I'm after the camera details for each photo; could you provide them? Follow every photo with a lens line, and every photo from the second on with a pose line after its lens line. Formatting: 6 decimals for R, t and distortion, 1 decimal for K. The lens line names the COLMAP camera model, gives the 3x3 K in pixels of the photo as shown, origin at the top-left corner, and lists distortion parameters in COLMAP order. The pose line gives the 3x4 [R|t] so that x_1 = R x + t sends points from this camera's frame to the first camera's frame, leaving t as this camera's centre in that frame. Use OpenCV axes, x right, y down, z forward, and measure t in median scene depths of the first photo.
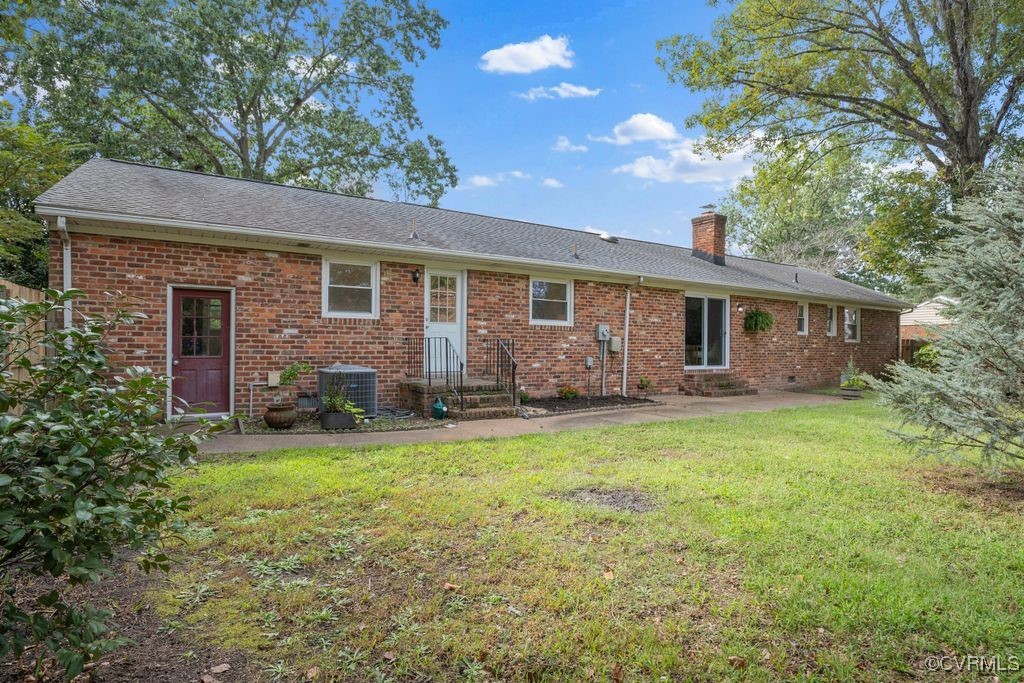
lens RADIAL K [[523.6, 0, 525.0], [0, 523.6, 348.8], [0, 0, 1]] dist [-0.020592, -0.000148]
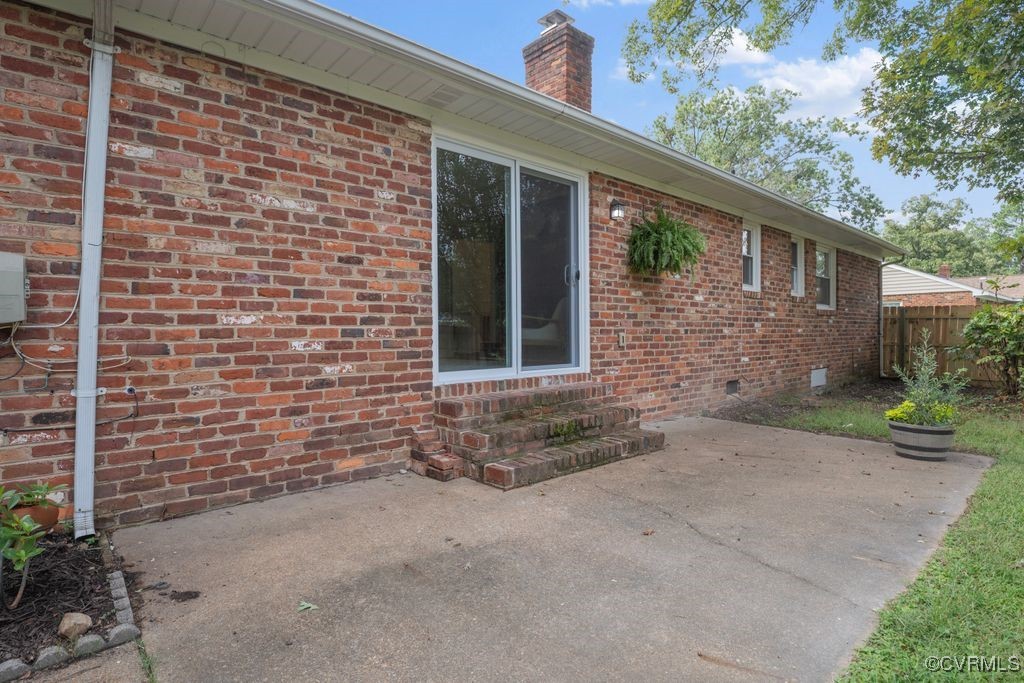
lens RADIAL K [[519.9, 0, 512.0], [0, 519.9, 341.5], [0, 0, 1]] dist [-0.024441, -0.001051]
pose [[0.989356, -0.017216, 0.144494, 0.318430], [0.015169, 0.999769, 0.015254, 0.010745], [-0.144723, -0.012900, 0.989388, 0.722204]]
